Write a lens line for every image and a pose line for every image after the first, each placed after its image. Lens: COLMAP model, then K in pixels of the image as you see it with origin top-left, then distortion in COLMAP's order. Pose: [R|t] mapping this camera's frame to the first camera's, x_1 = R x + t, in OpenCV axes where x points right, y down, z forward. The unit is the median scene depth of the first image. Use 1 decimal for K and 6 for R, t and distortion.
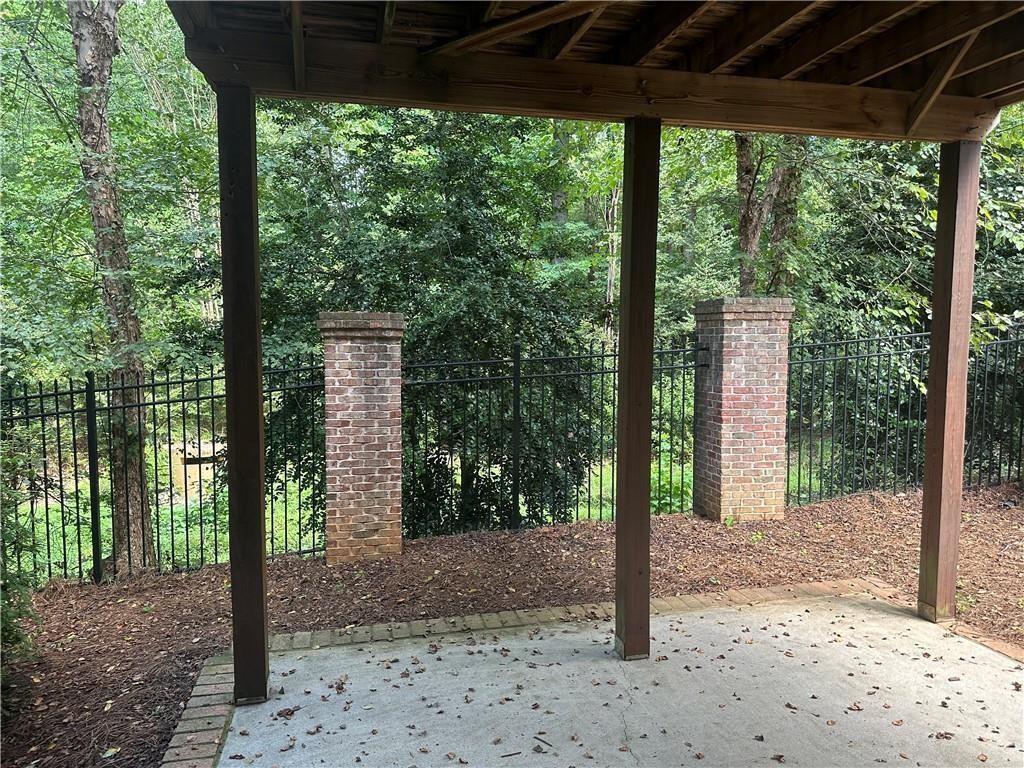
lens RADIAL K [[721.9, 0, 511.4], [0, 721.9, 383.5], [0, 0, 1]] dist [-0.004493, -0.007624]
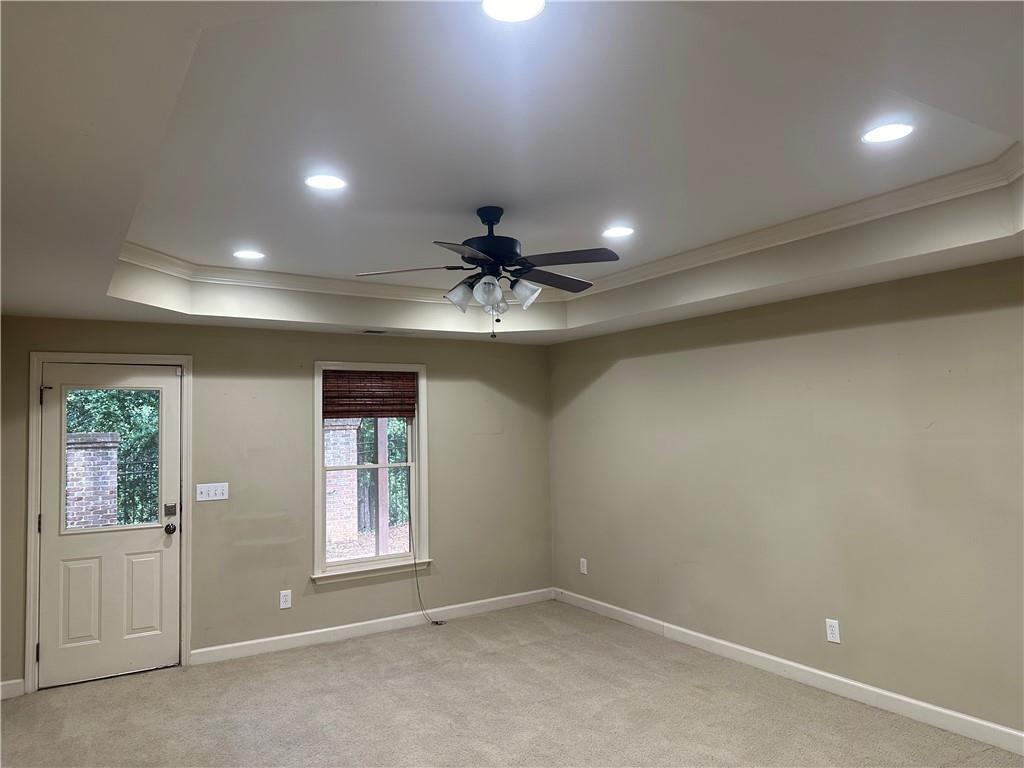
lens RADIAL K [[721.9, 0, 513.4], [0, 721.9, 385.1], [0, 0, 1]] dist [-0.004493, -0.007624]
pose [[0.942280, -0.011932, 0.334614, 0.165689], [0.058757, 0.989750, -0.130167, 0.070416], [-0.329631, 0.142314, 0.933322, -0.946437]]
